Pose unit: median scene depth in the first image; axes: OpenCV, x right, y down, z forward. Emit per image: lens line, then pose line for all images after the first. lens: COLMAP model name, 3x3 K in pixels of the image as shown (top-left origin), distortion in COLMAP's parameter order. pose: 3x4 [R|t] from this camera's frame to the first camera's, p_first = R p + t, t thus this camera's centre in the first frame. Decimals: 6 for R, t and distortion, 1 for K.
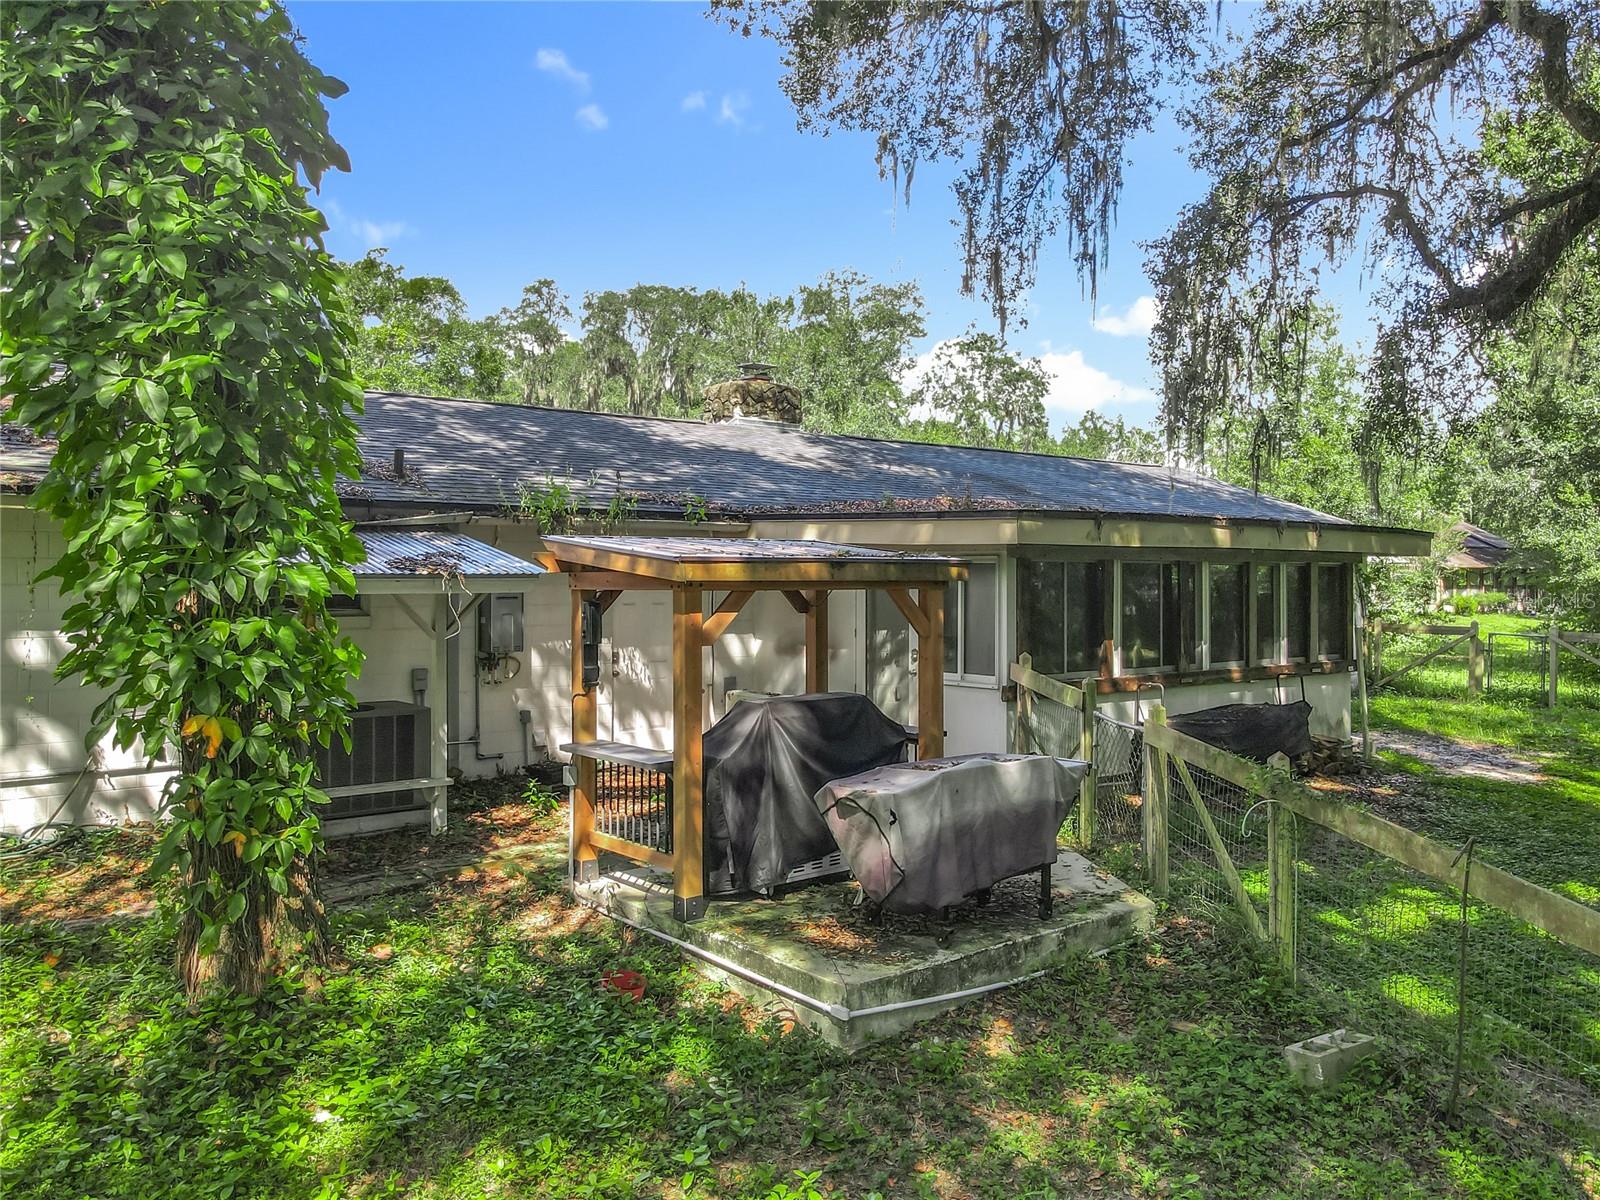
lens RADIAL K [[1293.1, 0, 809.5], [0, 1293.1, 572.8], [0, 0, 1]] dist [0.014004, 0.006210]
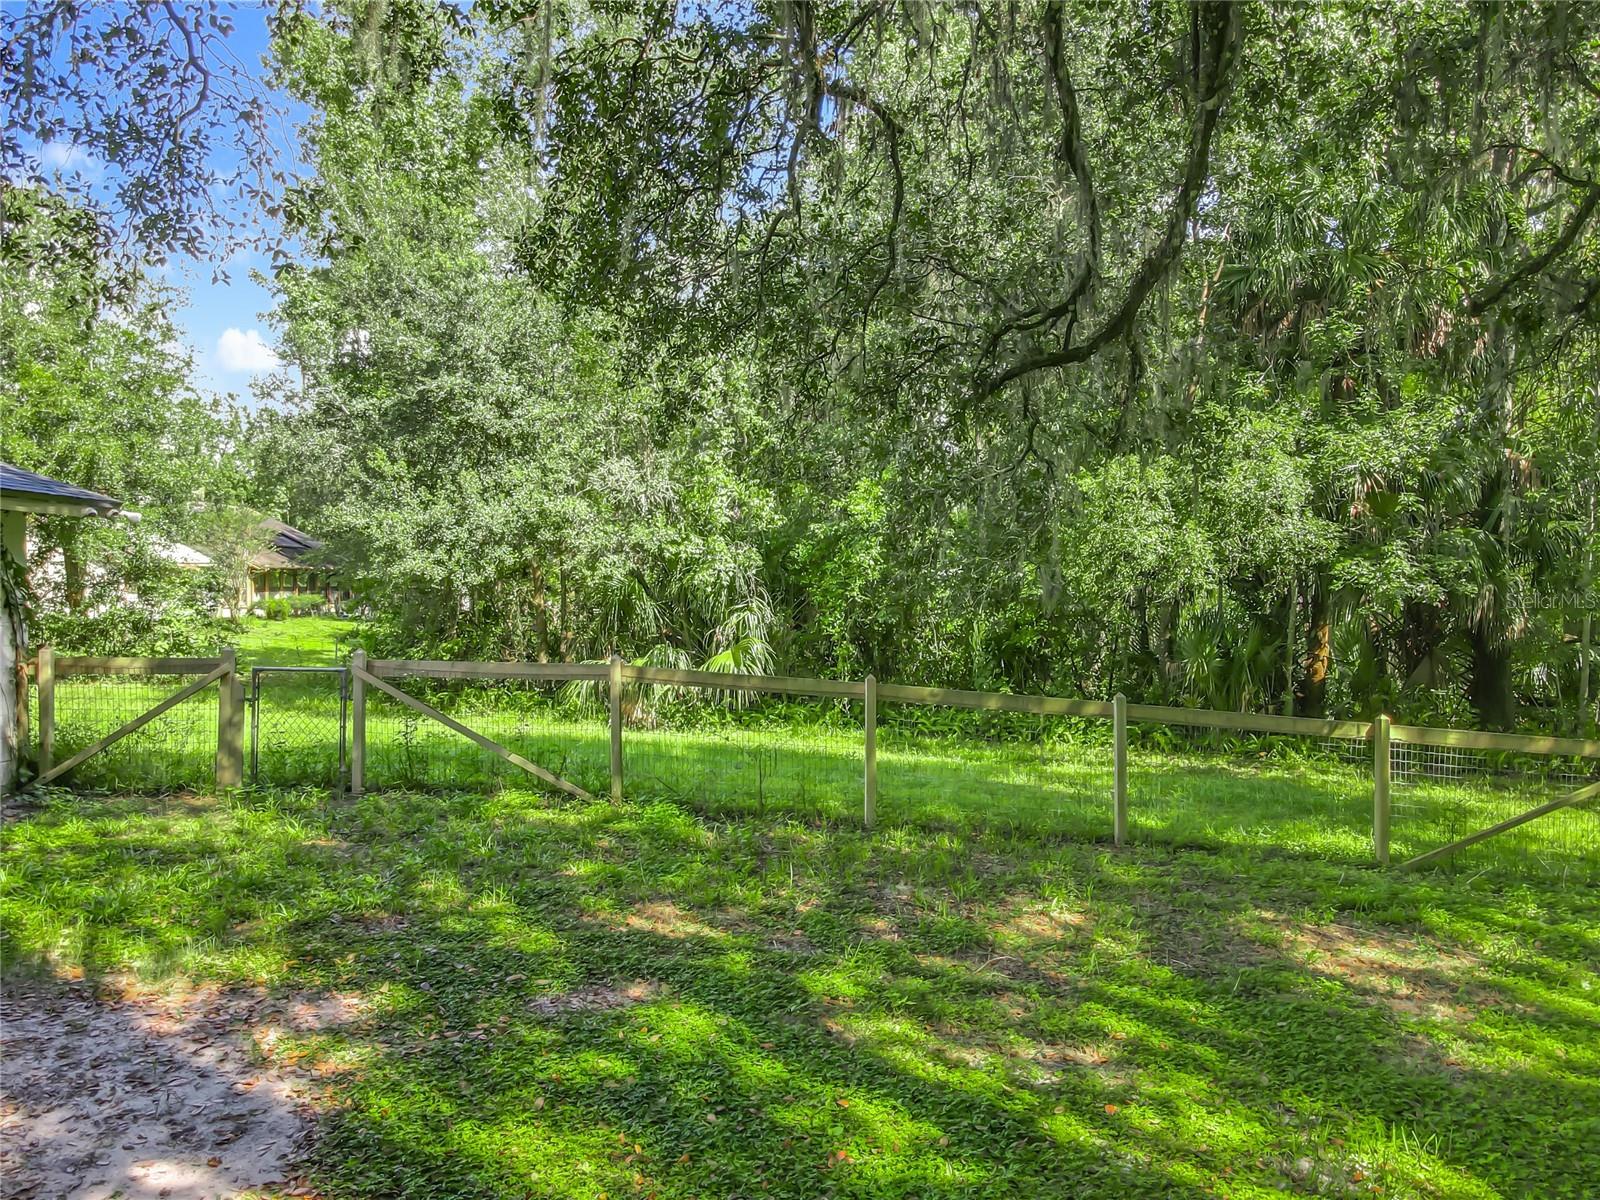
lens RADIAL K [[1293.1, 0, 809.5], [0, 1293.1, 572.8], [0, 0, 1]] dist [0.014004, 0.006210]
pose [[0.659608, -0.004290, 0.751598, 0.147900], [0.006656, 0.999978, -0.000134, 0.004732], [-0.751580, 0.005091, 0.659622, 0.255641]]
